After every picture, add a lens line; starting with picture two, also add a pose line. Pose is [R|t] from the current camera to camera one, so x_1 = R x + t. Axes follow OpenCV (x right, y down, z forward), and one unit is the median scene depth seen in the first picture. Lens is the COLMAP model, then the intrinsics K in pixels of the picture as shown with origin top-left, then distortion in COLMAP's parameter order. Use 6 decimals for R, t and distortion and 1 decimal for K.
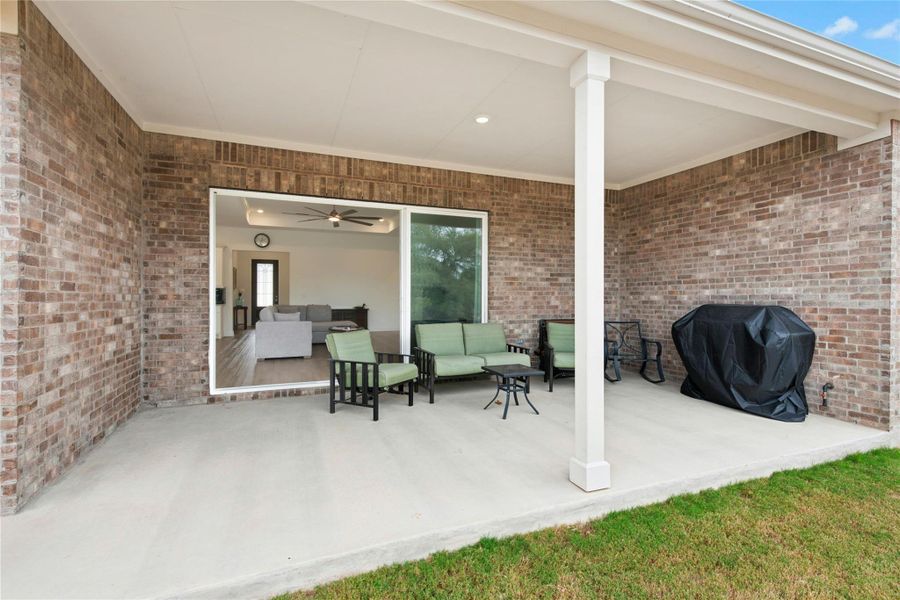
lens RADIAL K [[405.9, 0, 450.0], [0, 405.9, 300.0], [0, 0, 1]] dist [0.002971, -0.000006]
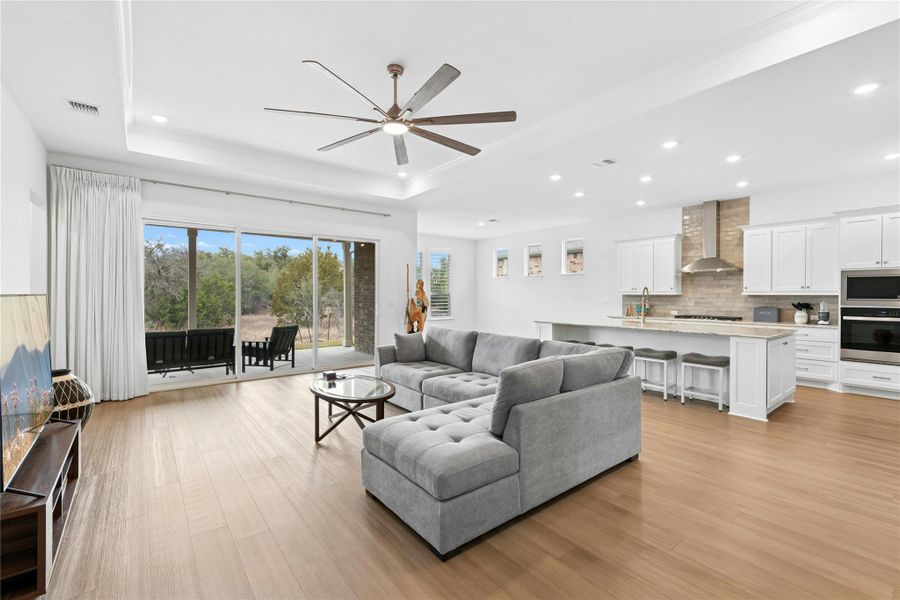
lens RADIAL K [[391.7, 0, 448.8], [0, 391.7, 297.0], [0, 0, 1]] dist [0.000165, -0.000394]
pose [[-0.962308, -0.001573, -0.271958, -0.154100], [-0.006914, 0.999802, 0.018683, -0.026582], [0.271875, 0.019859, -0.962128, 0.950020]]
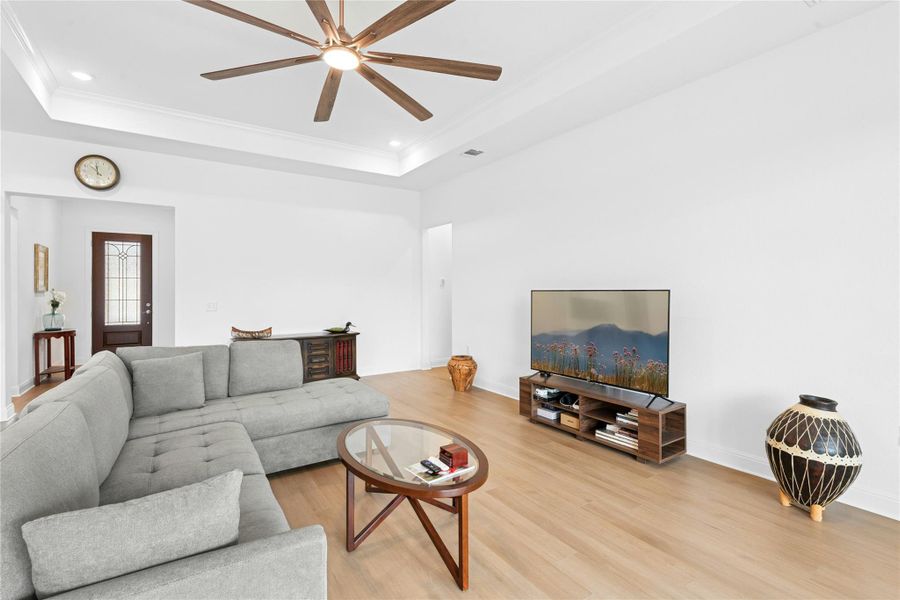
lens RADIAL K [[414.8, 0, 452.7], [0, 414.8, 290.8], [0, 0, 1]] dist [0.001998, -0.000136]
pose [[0.978475, -0.004923, 0.206305, -0.183788], [0.007687, 0.999891, -0.012601, -0.020493], [-0.206221, 0.013916, 0.978407, 0.472260]]
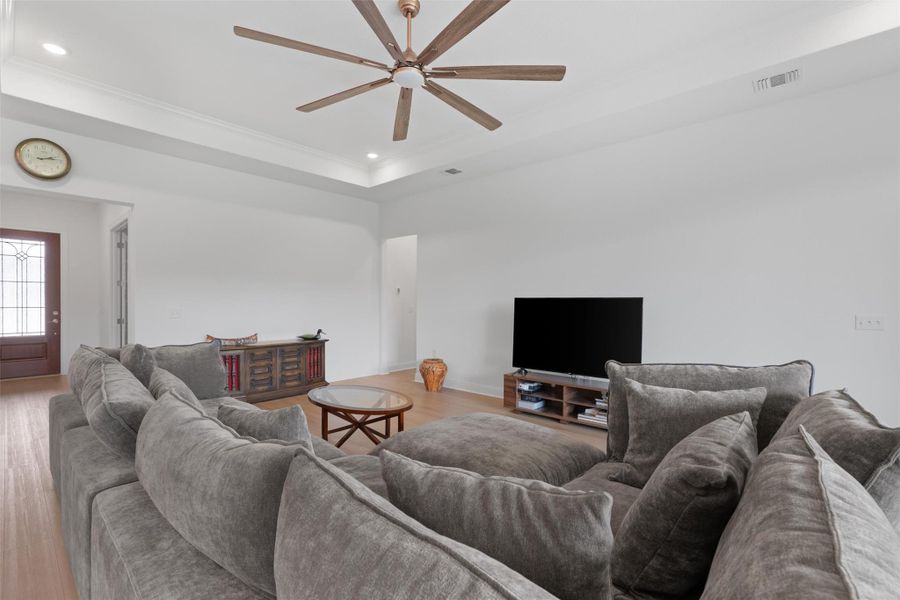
lens RADIAL K [[405.3, 0, 448.8], [0, 405.3, 306.6], [0, 0, 1]] dist [0.000109, 0.000285]
pose [[0.903094, -0.003365, 0.429429, -0.267846], [0.004326, 0.999990, -0.001261, -0.016206], [-0.429420, 0.002996, 0.903100, 0.475647]]
